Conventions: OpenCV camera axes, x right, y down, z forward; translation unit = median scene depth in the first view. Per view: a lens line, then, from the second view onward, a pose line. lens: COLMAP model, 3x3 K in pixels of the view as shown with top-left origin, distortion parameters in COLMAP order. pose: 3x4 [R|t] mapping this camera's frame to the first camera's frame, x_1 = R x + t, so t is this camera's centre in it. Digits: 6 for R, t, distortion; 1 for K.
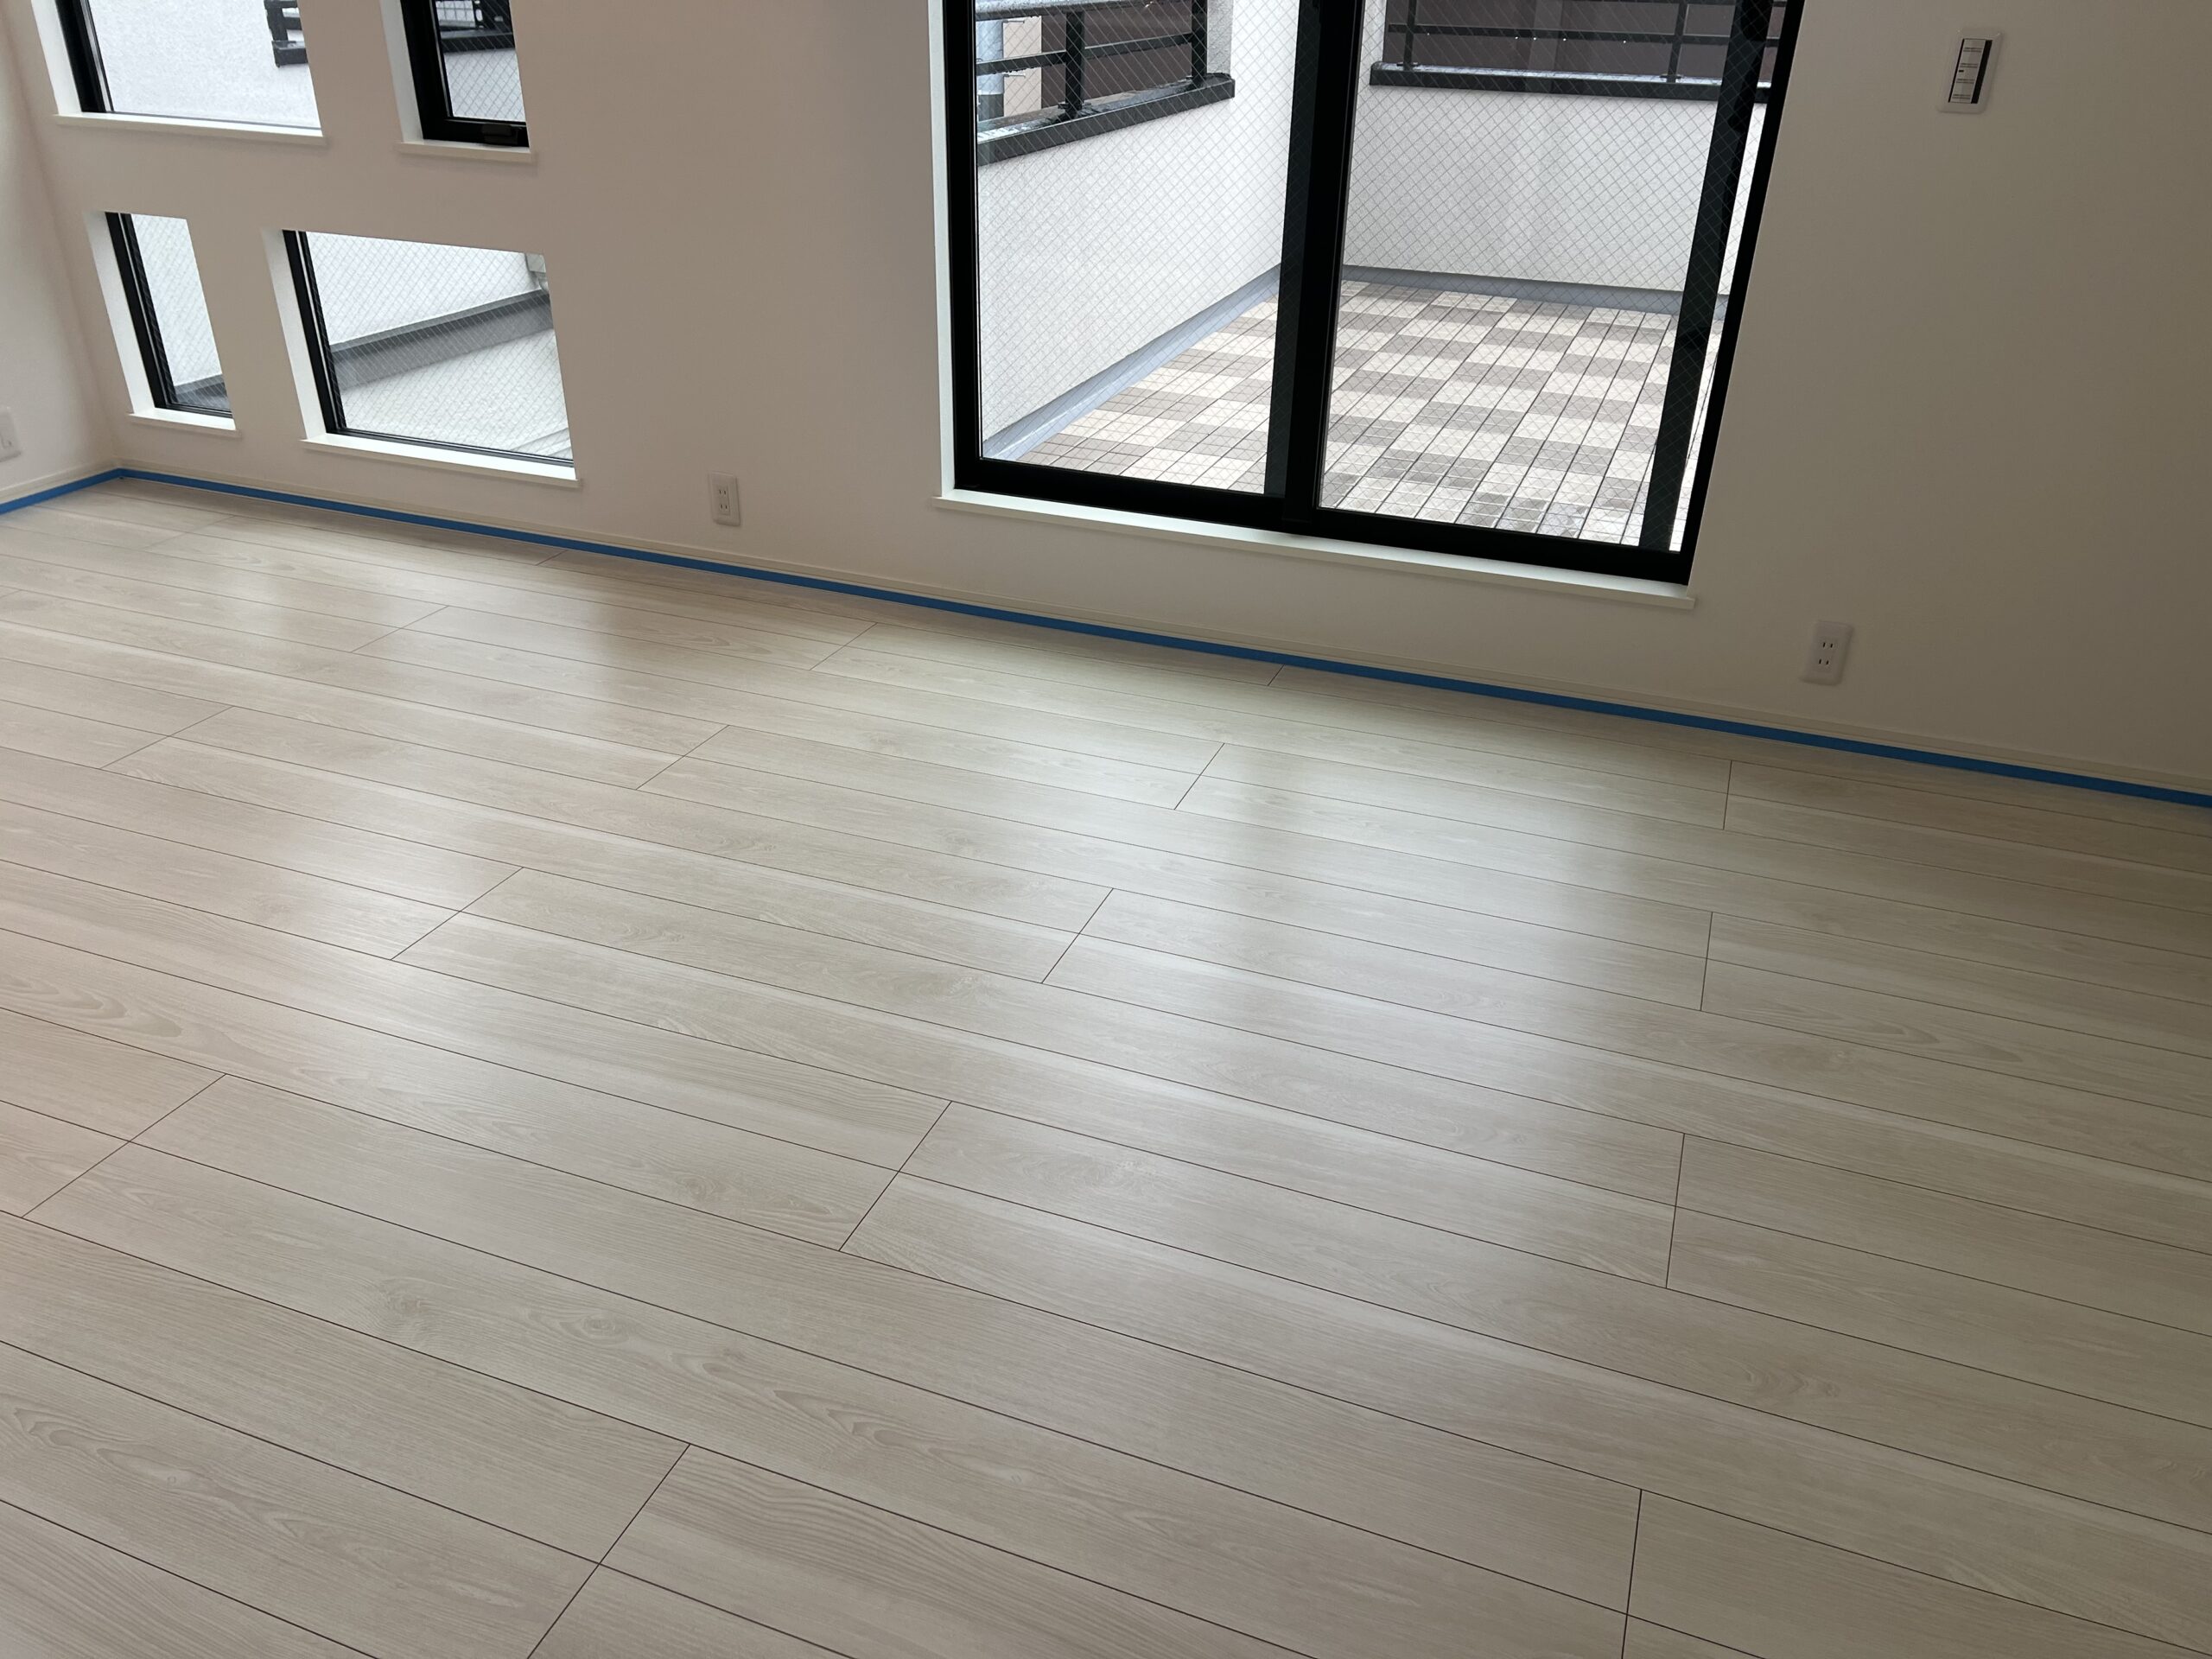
lens RADIAL K [[1669.1, 0, 1106.0], [0, 1669.1, 829.5], [0, 0, 1]] dist [0.055485, -0.060112]
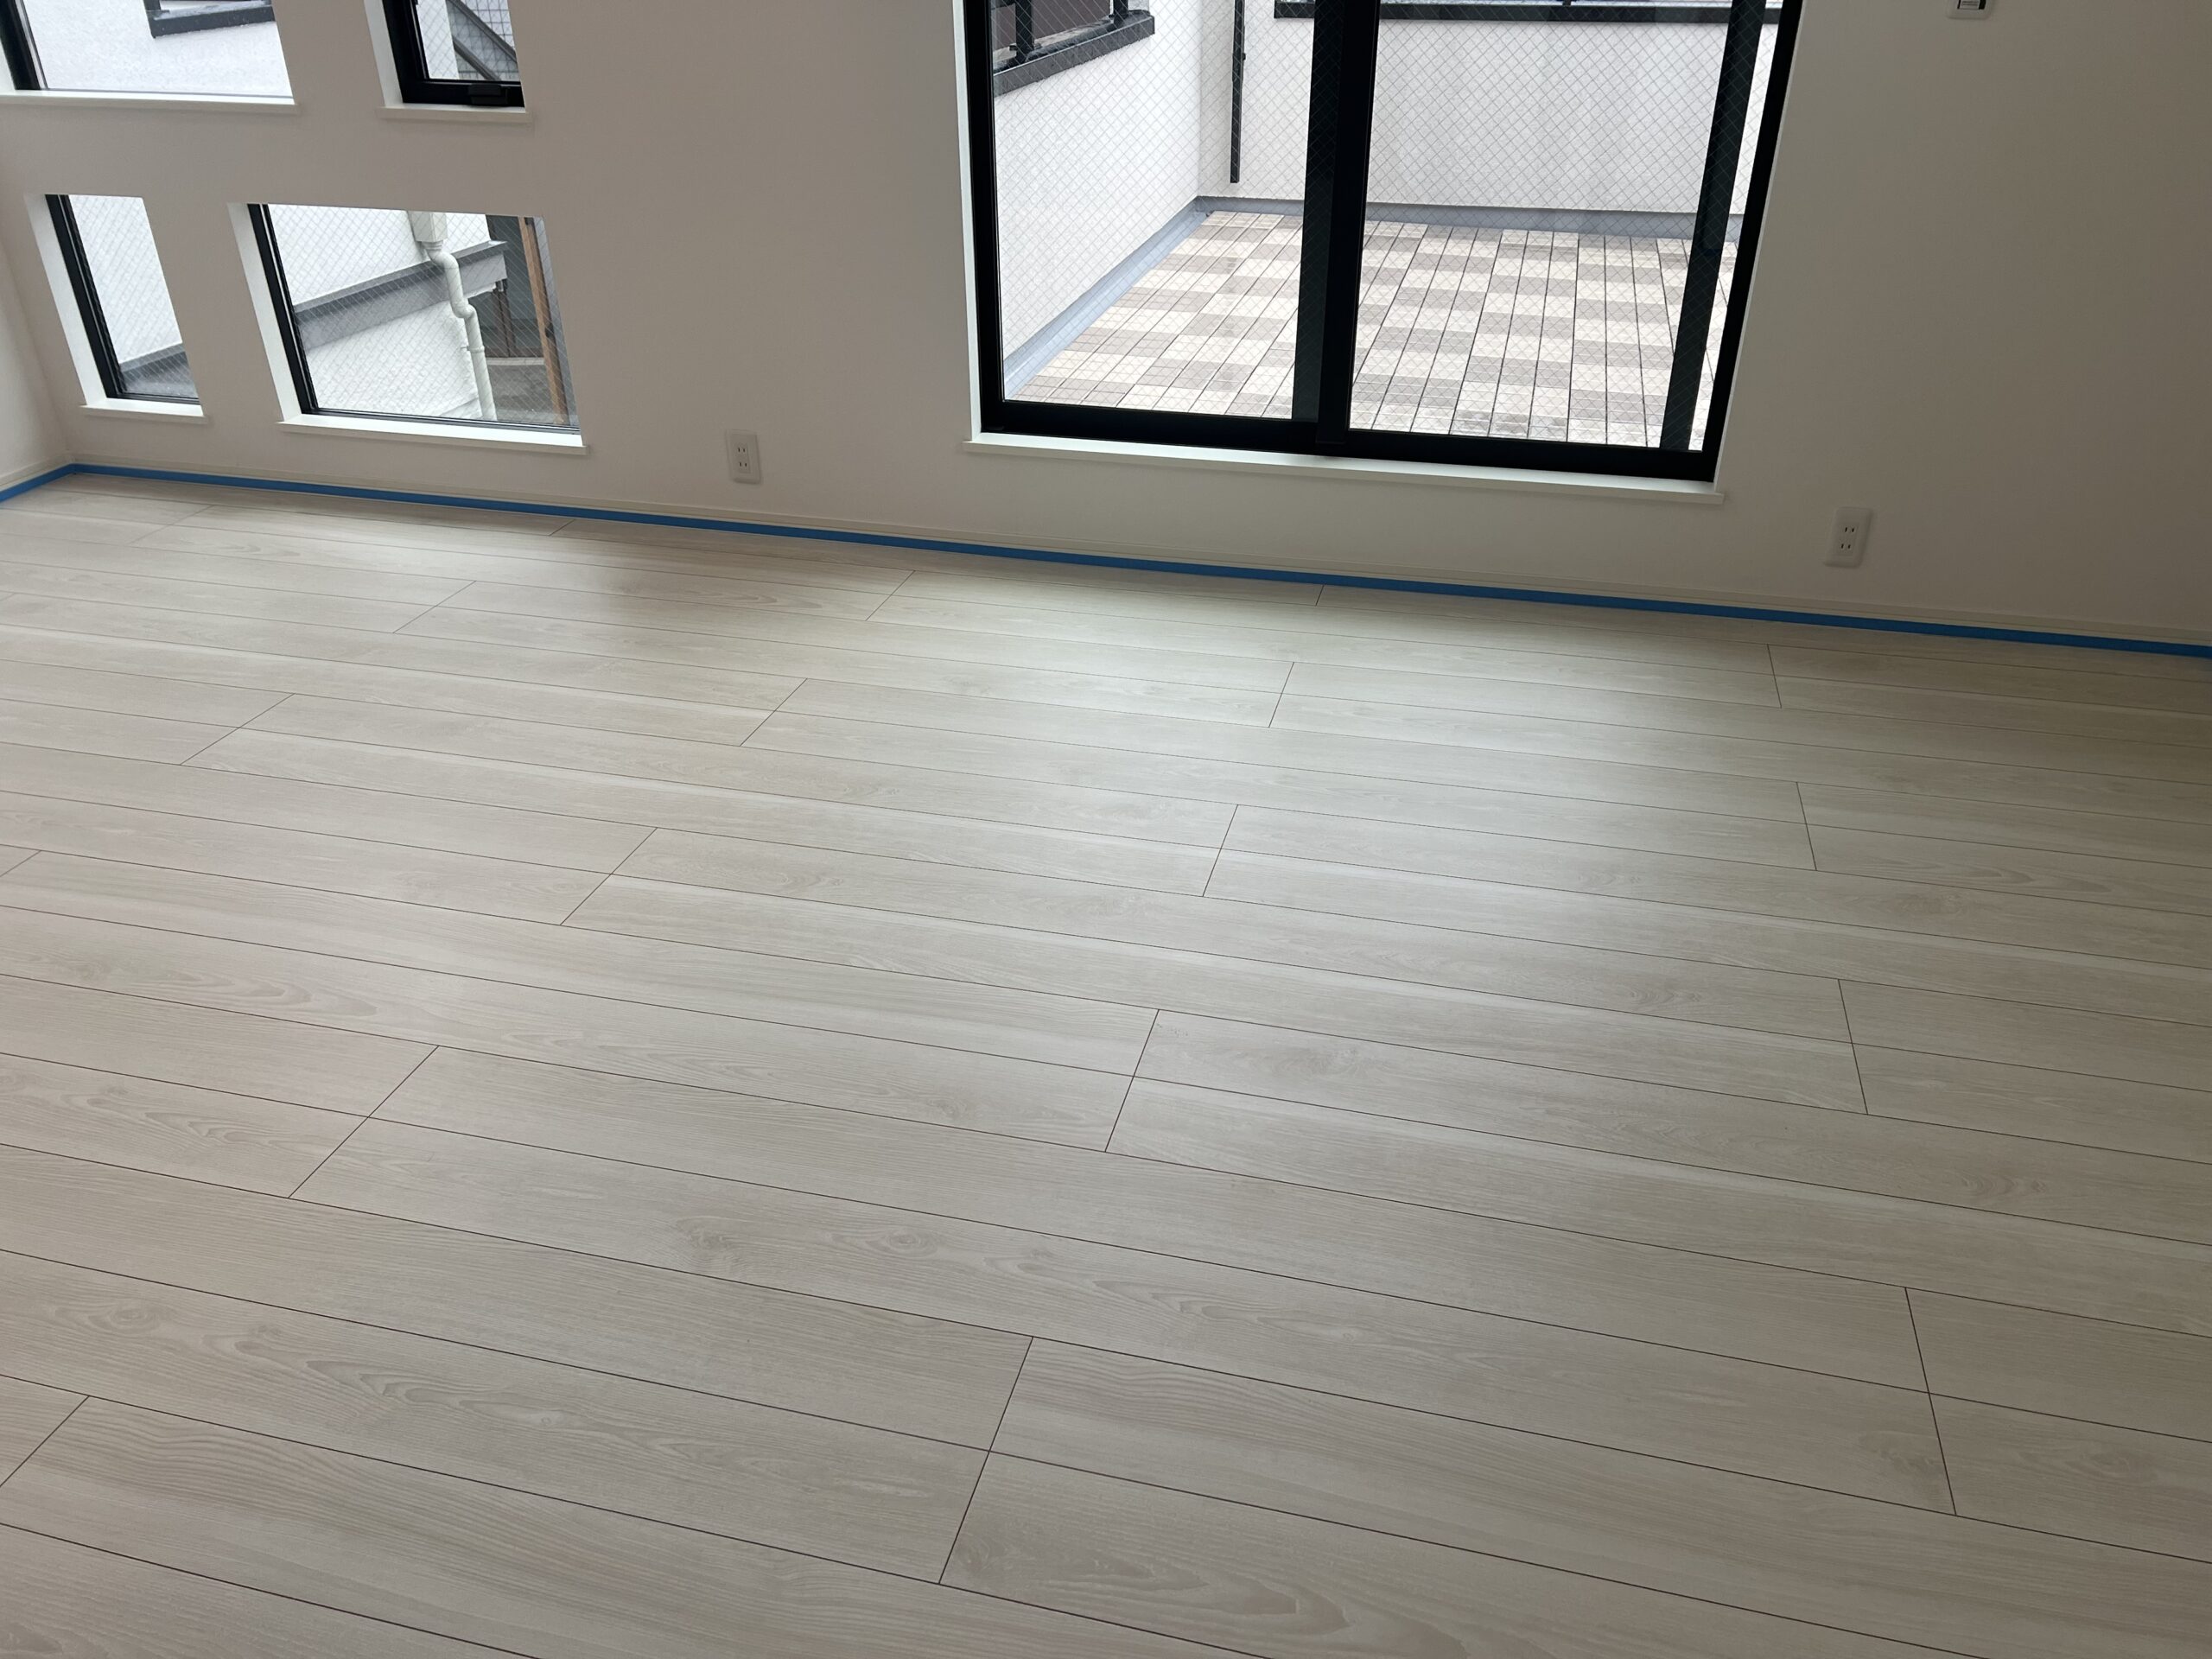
lens RADIAL K [[1669.1, 0, 1106.0], [0, 1669.1, 829.5], [0, 0, 1]] dist [0.055485, -0.060112]
pose [[0.992874, -0.077527, 0.090504, -0.134096], [0.074992, 0.996699, 0.031091, 0.009850], [-0.092615, -0.024082, 0.995411, -0.019627]]
